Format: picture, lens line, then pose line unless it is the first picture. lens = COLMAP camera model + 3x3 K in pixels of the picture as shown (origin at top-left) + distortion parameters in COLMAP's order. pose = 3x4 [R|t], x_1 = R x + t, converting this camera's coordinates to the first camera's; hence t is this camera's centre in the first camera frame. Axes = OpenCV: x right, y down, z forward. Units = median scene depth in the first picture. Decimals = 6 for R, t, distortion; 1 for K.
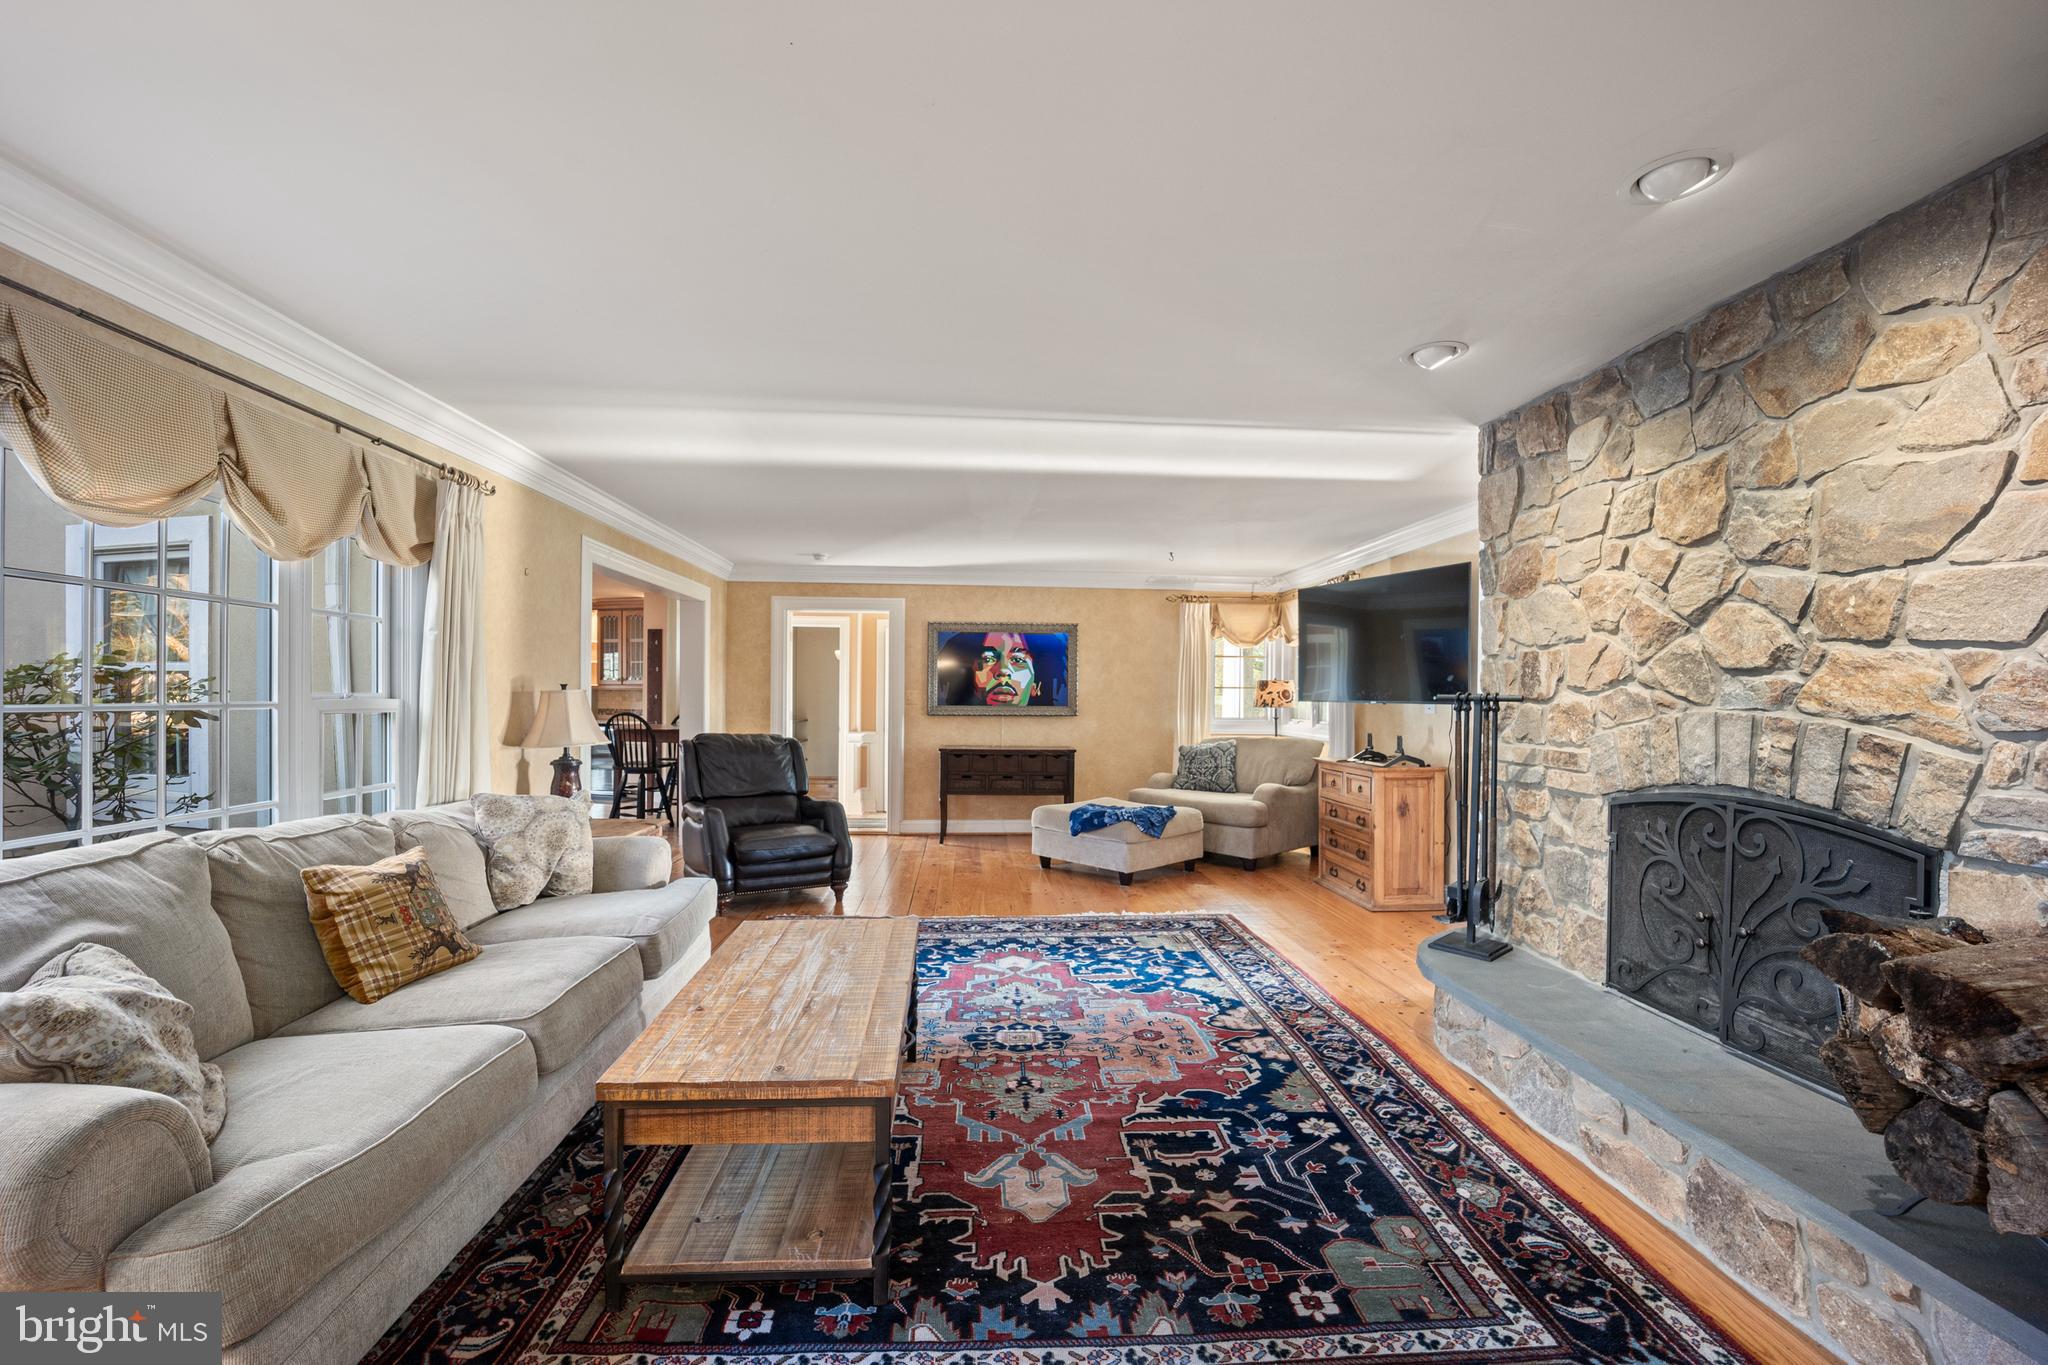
lens RADIAL K [[829.2, 0, 1019.7], [0, 829.2, 695.6], [0, 0, 1]] dist [-0.018670, -0.000634]
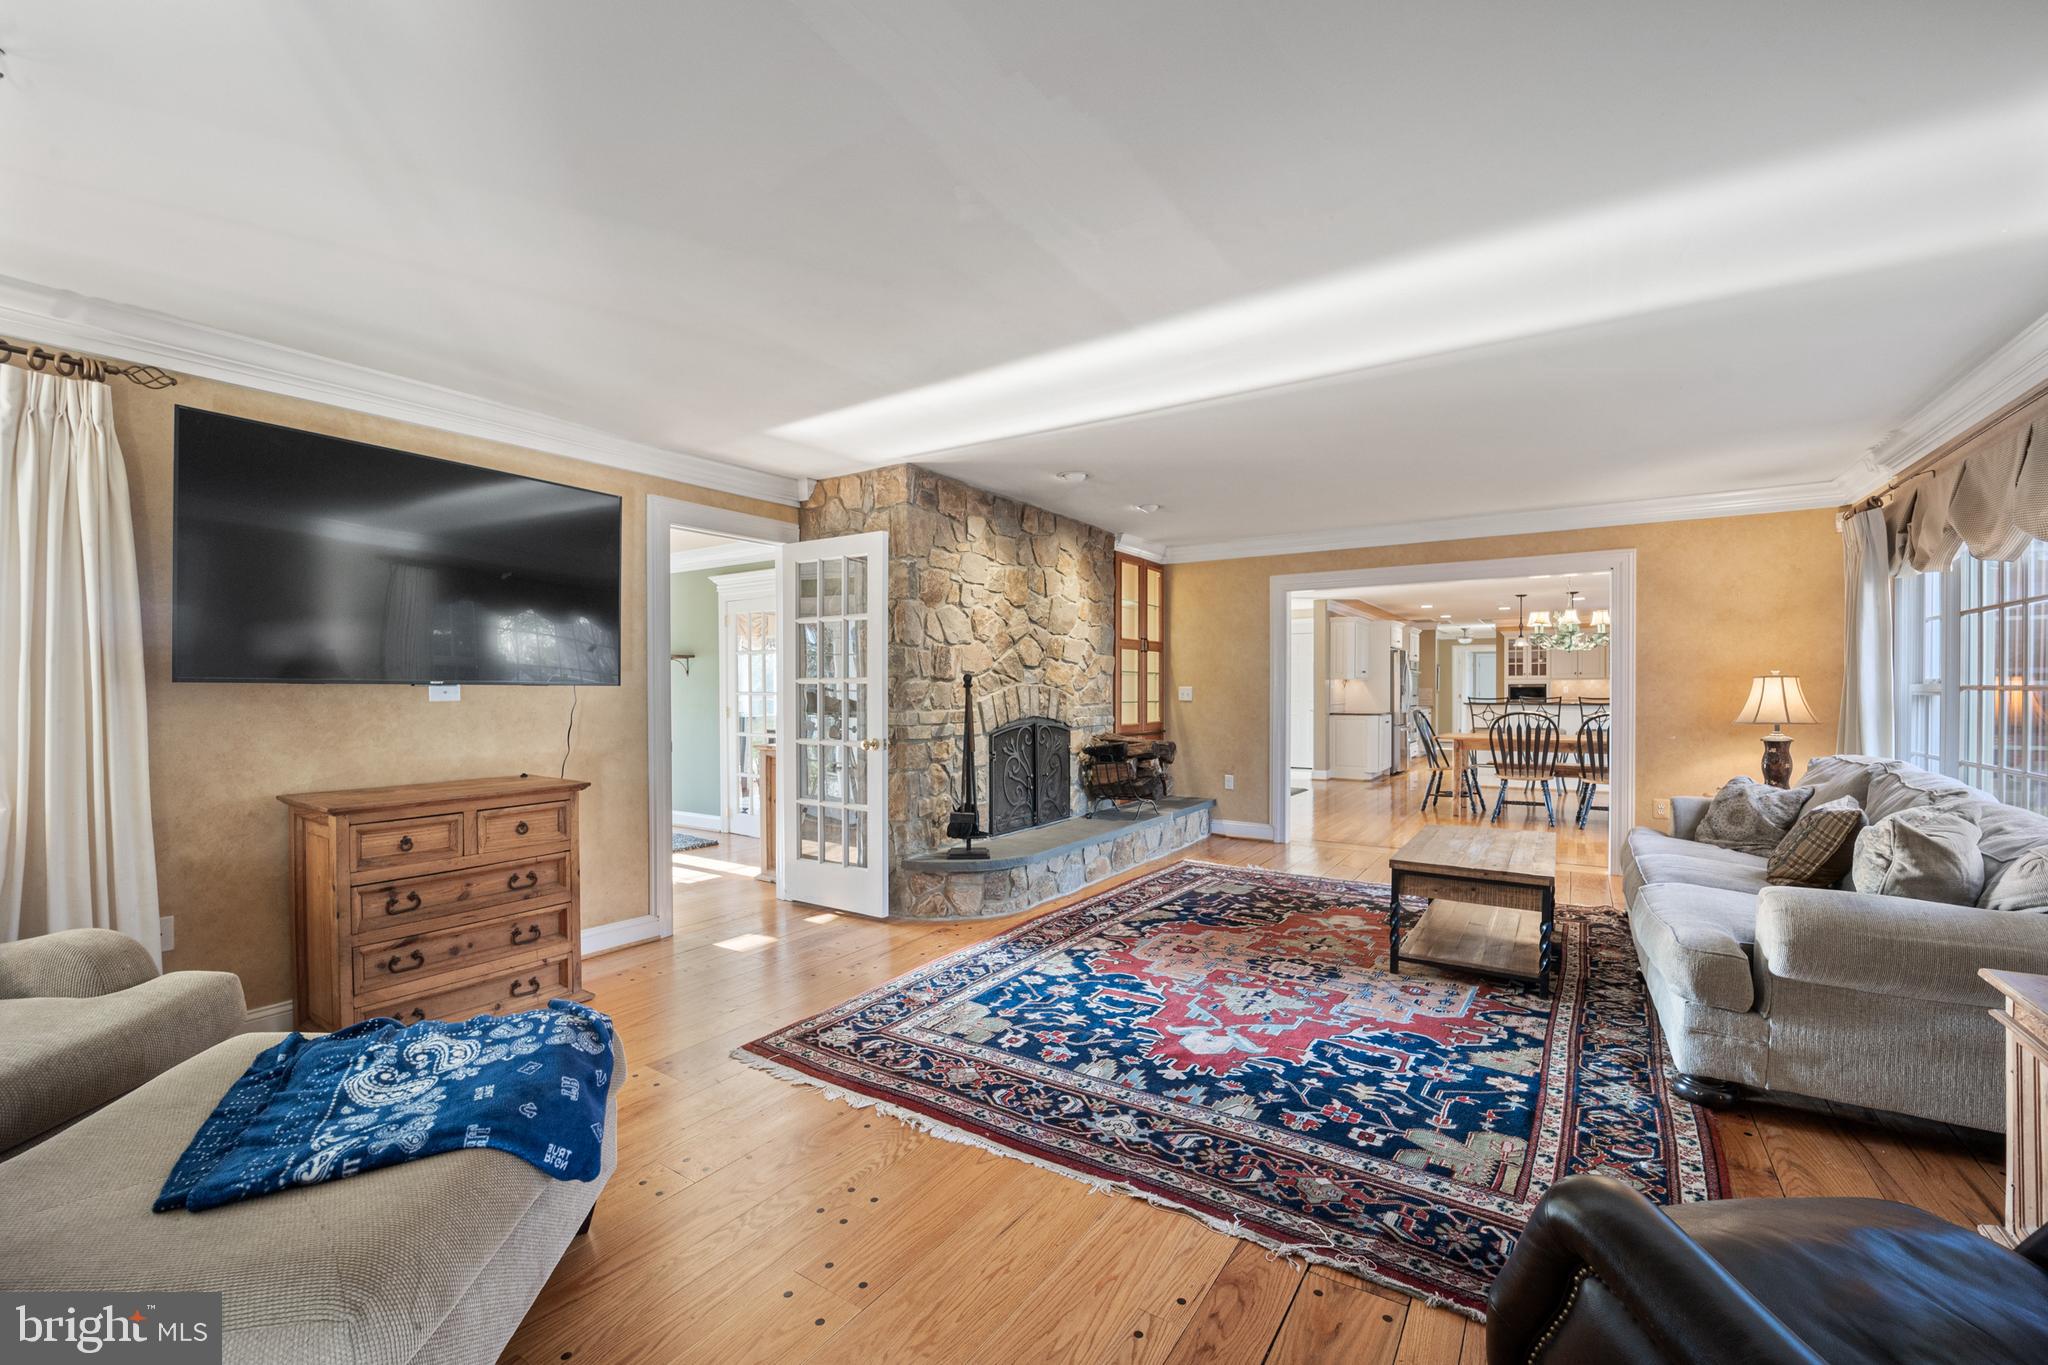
lens RADIAL K [[829.2, 0, 1022.1], [0, 829.2, 691.3], [0, 0, 1]] dist [-0.018670, -0.000634]
pose [[-0.791020, -0.008517, 0.611731, -0.341100], [-0.004054, 0.999954, 0.008680, 0.011203], [-0.611777, 0.004386, -0.791018, 1.793779]]
